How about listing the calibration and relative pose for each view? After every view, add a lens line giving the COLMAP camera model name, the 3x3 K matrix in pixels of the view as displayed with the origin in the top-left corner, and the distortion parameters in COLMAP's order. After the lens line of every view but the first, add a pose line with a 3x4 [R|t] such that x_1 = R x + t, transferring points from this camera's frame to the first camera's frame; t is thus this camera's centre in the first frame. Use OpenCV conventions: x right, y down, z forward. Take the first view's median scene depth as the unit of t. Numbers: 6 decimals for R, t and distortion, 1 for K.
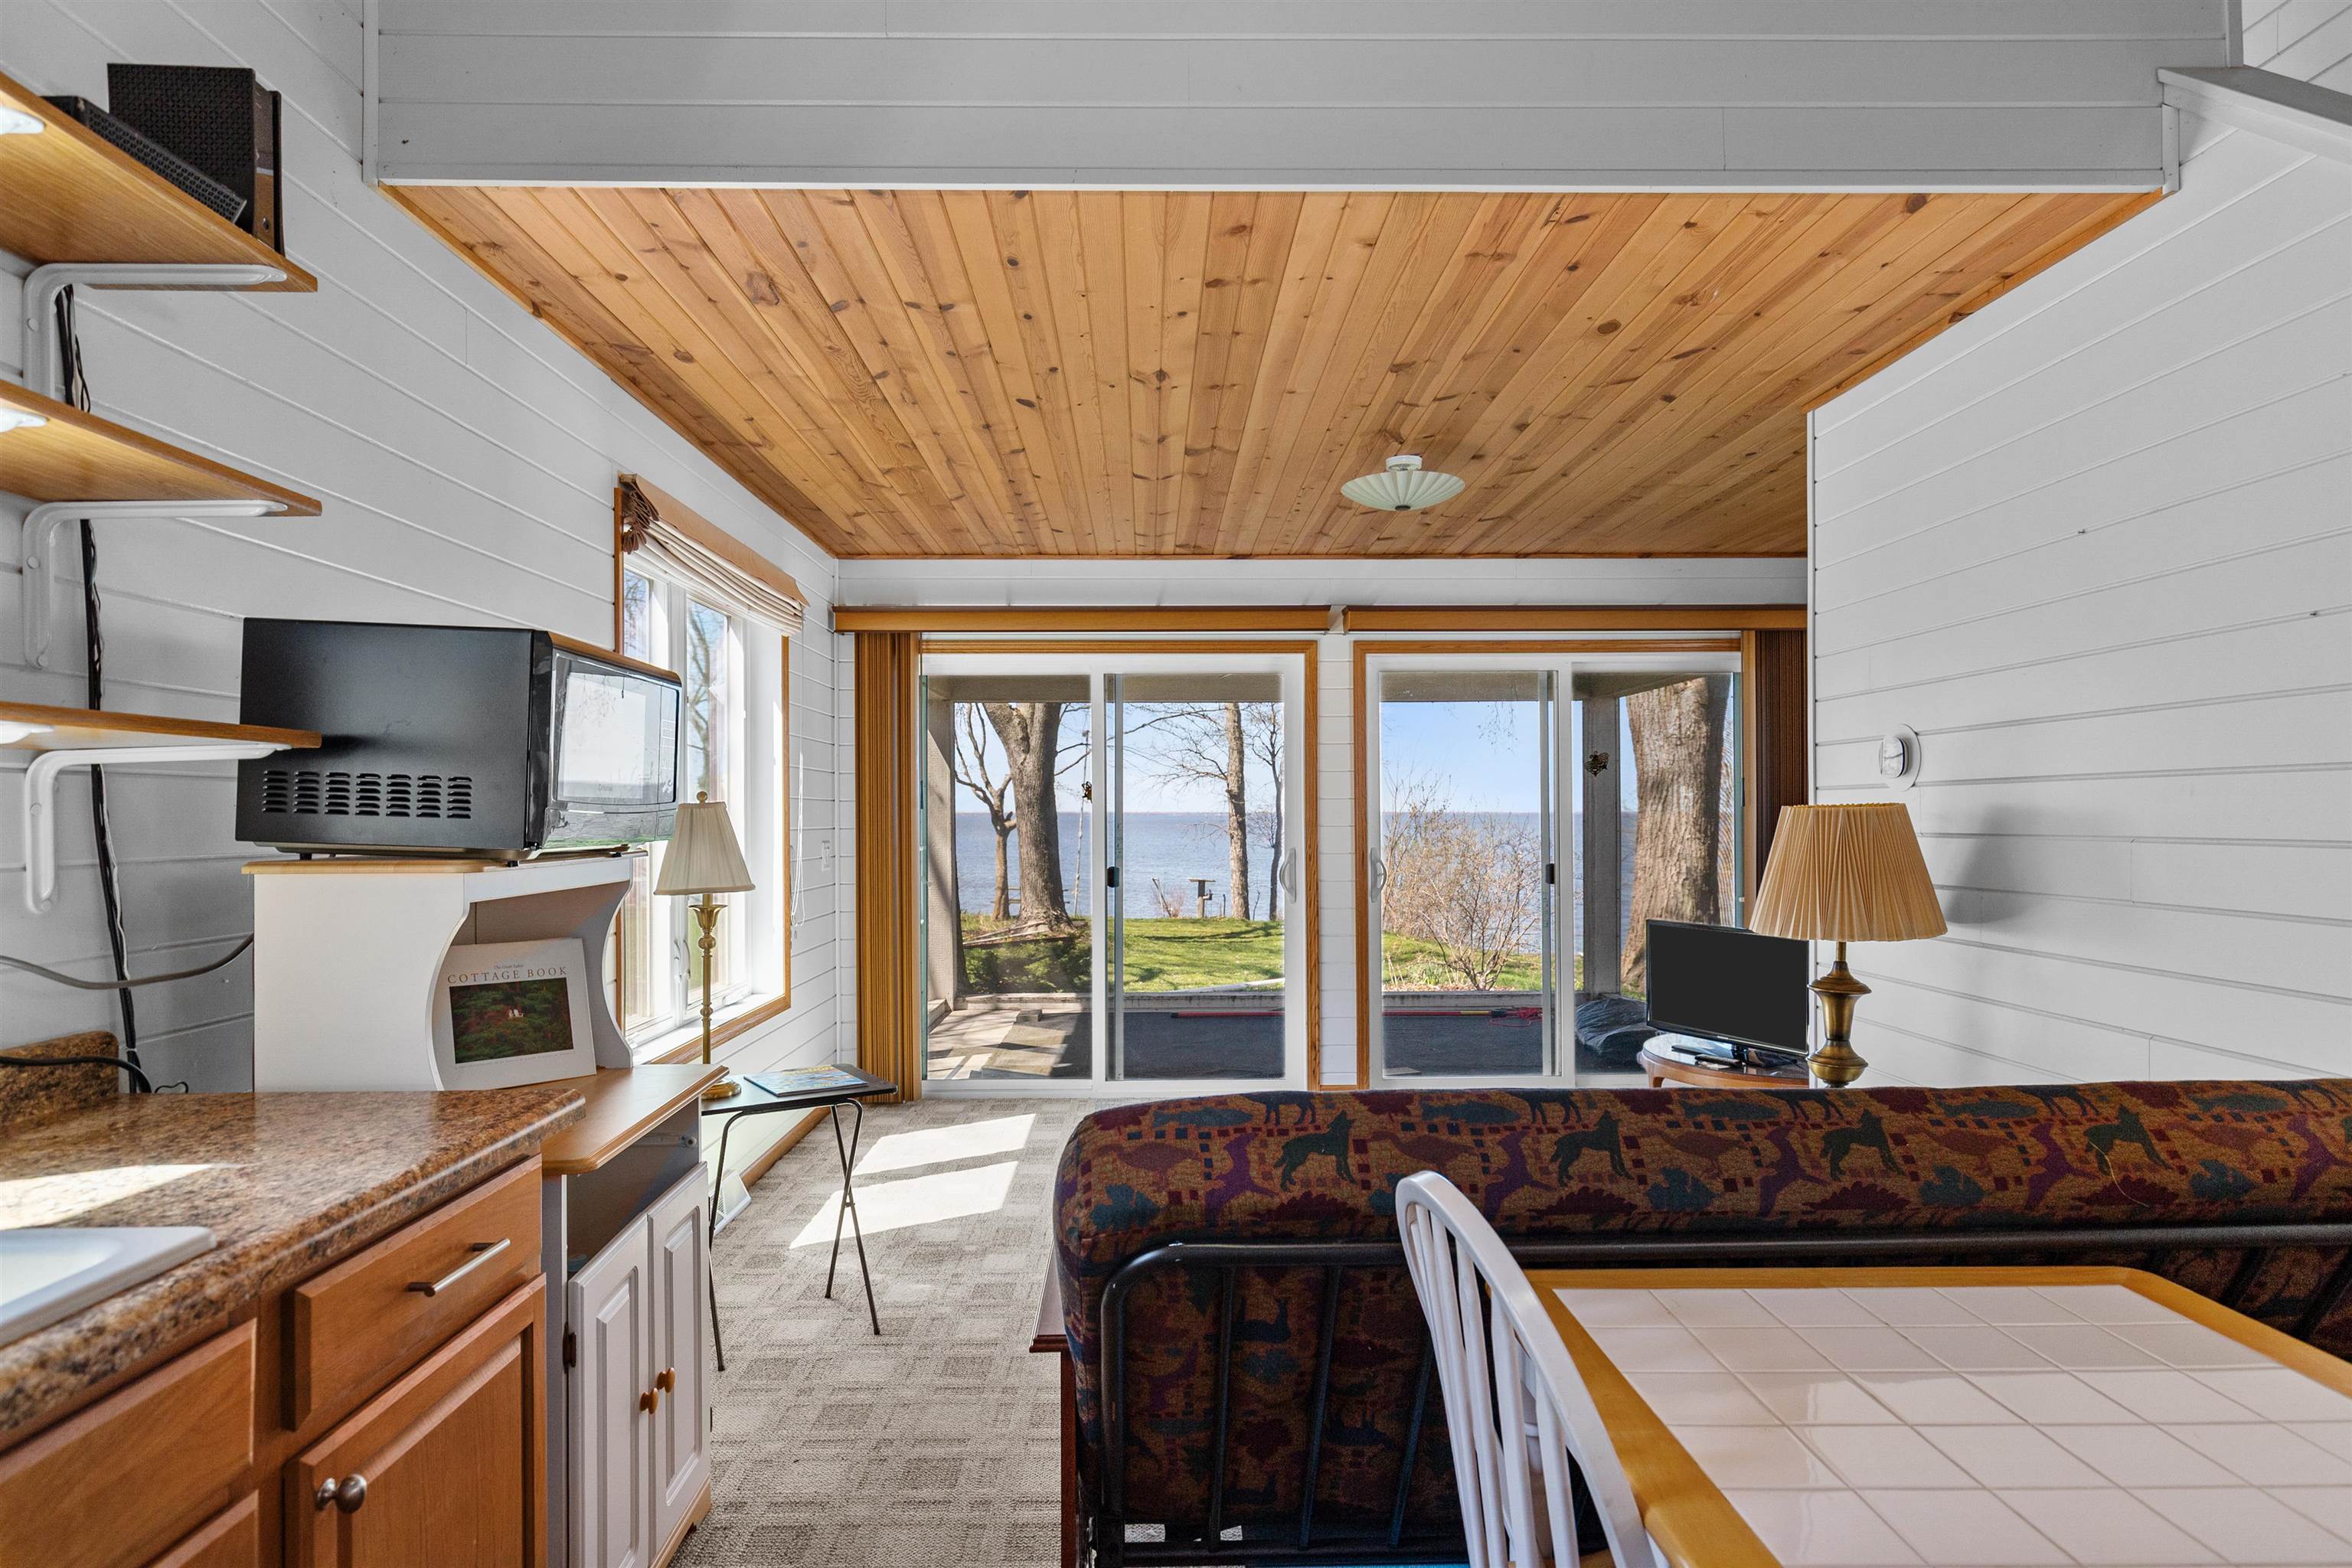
lens RADIAL K [[1284.7, 0, 1175.0], [0, 1284.7, 796.2], [0, 0, 1]] dist [0.006365, -0.001427]
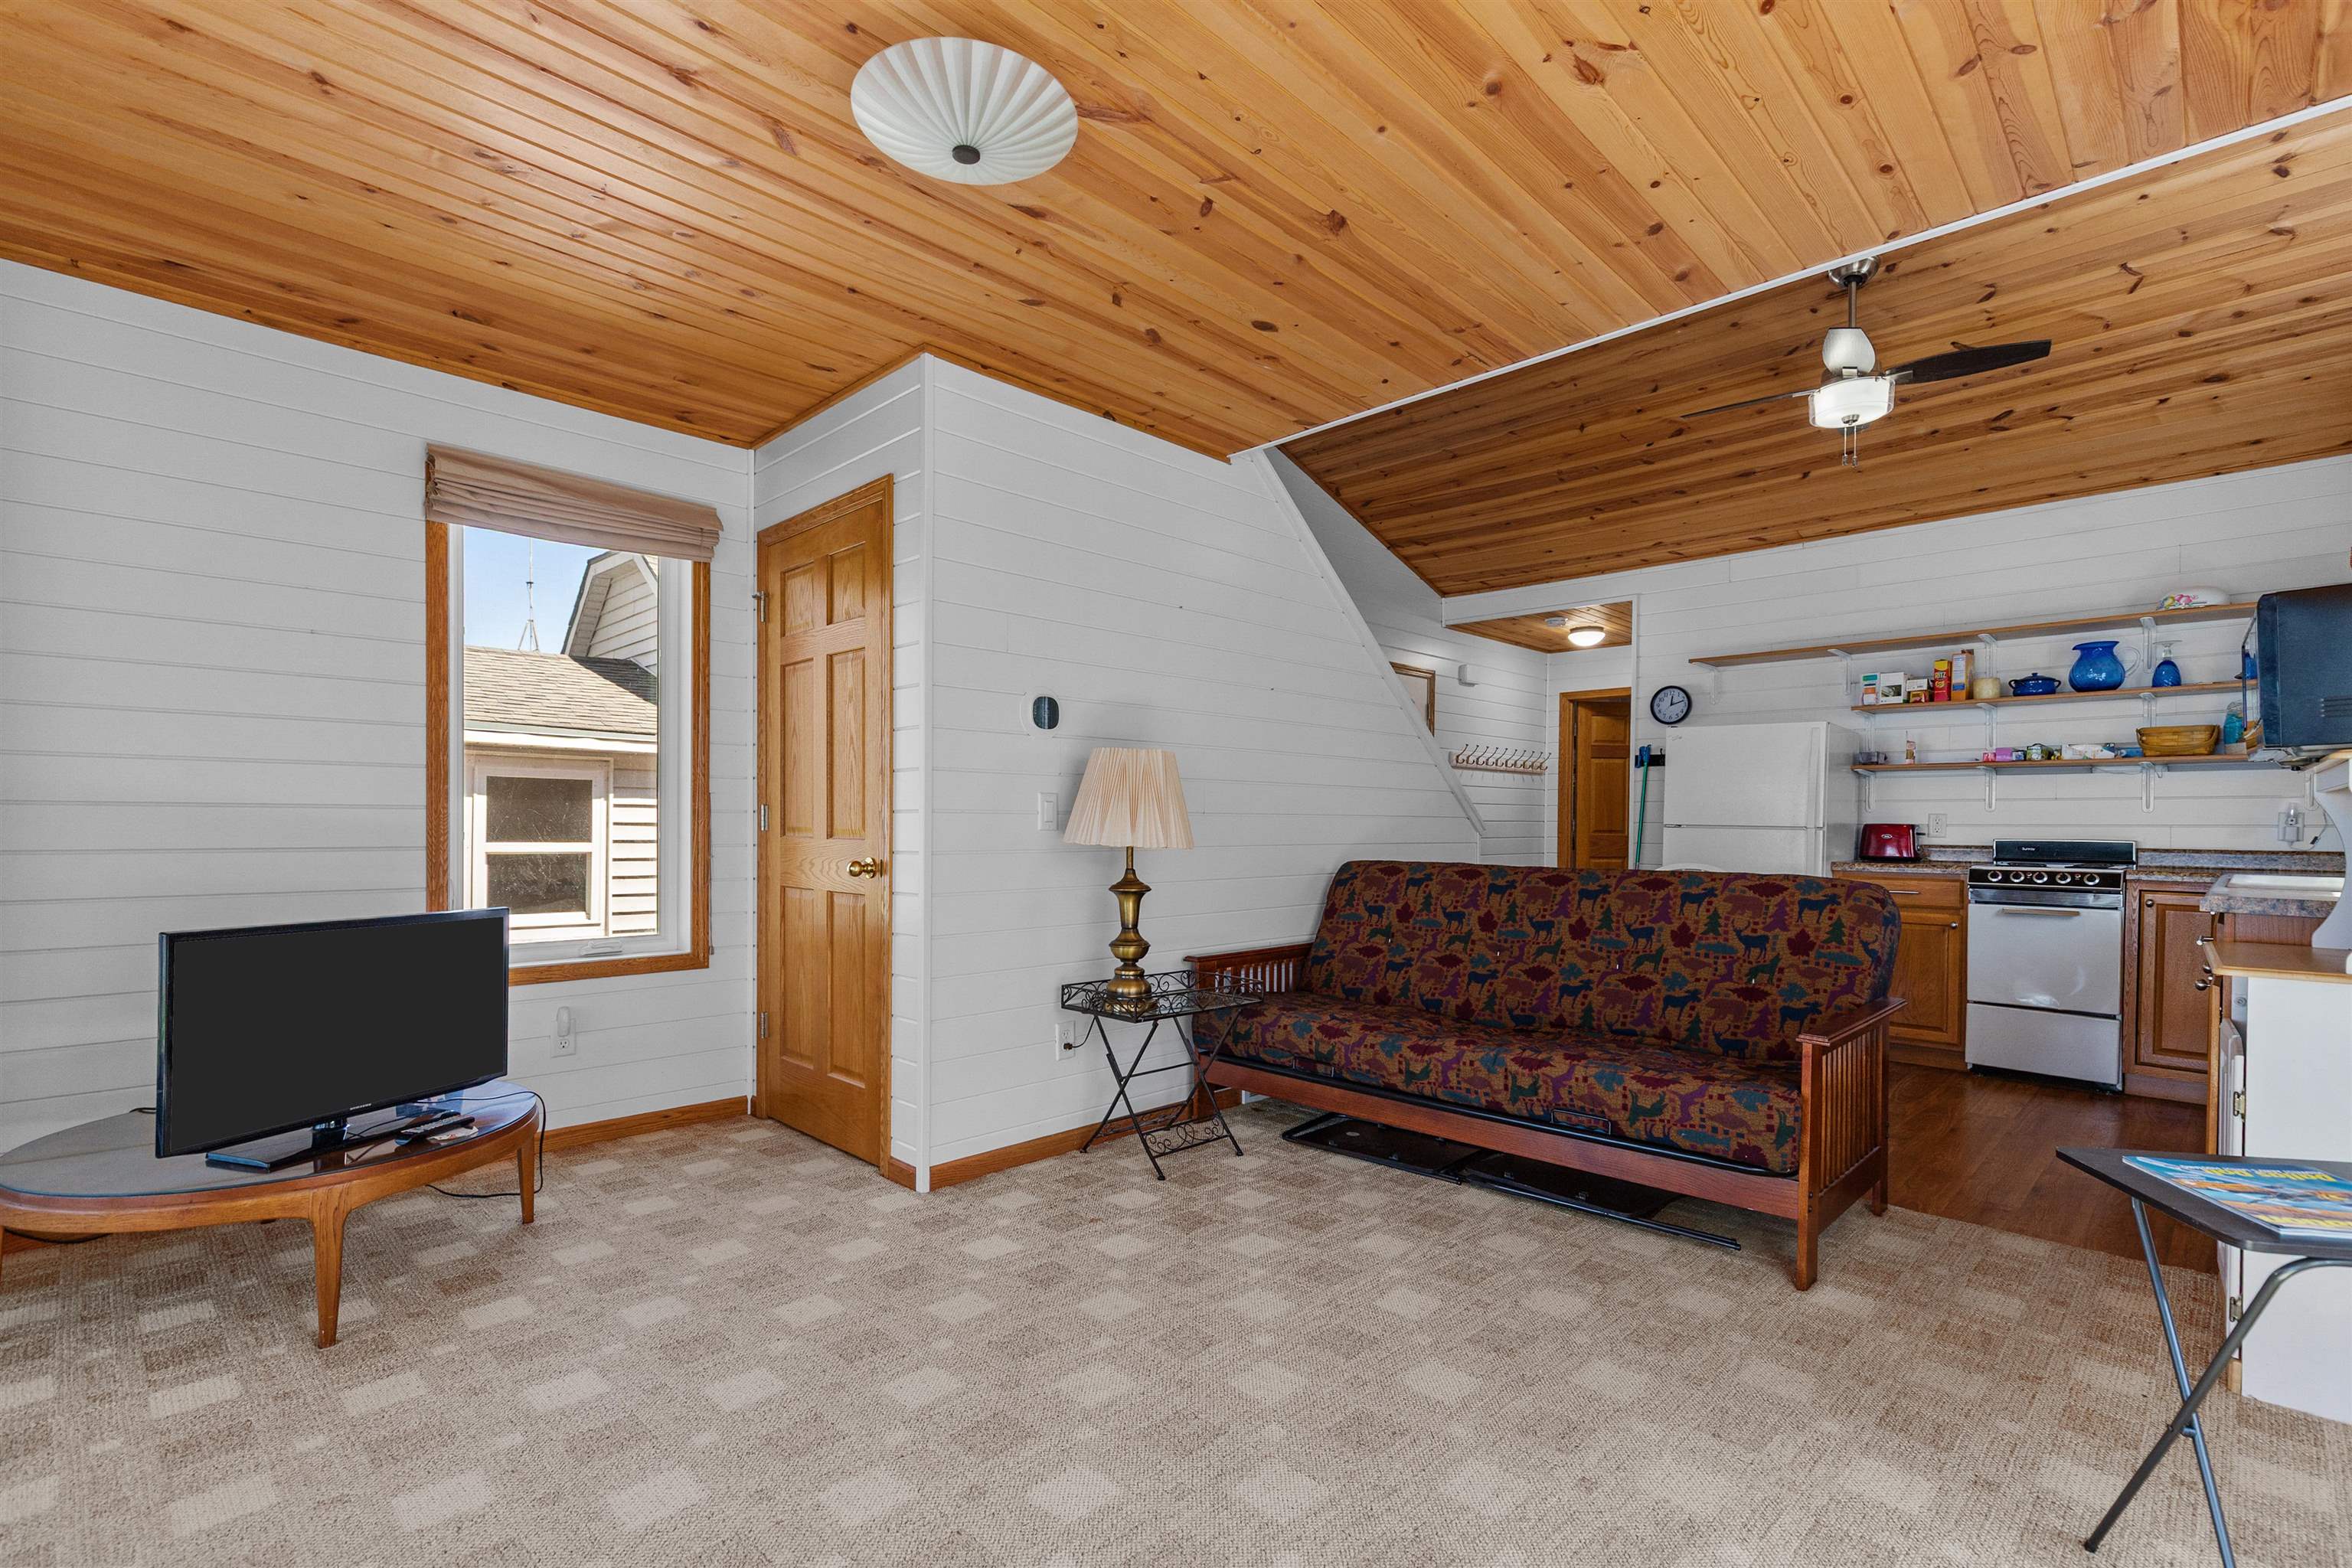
lens RADIAL K [[1058.6, 0, 1185.5], [0, 1058.6, 830.3], [0, 0, 1]] dist [0.007110, -0.002020]
pose [[-0.695974, -0.010082, 0.717996, -0.199680], [-0.015989, 0.999871, -0.001460, 0.059172], [-0.717889, -0.012496, -0.696046, 1.136590]]
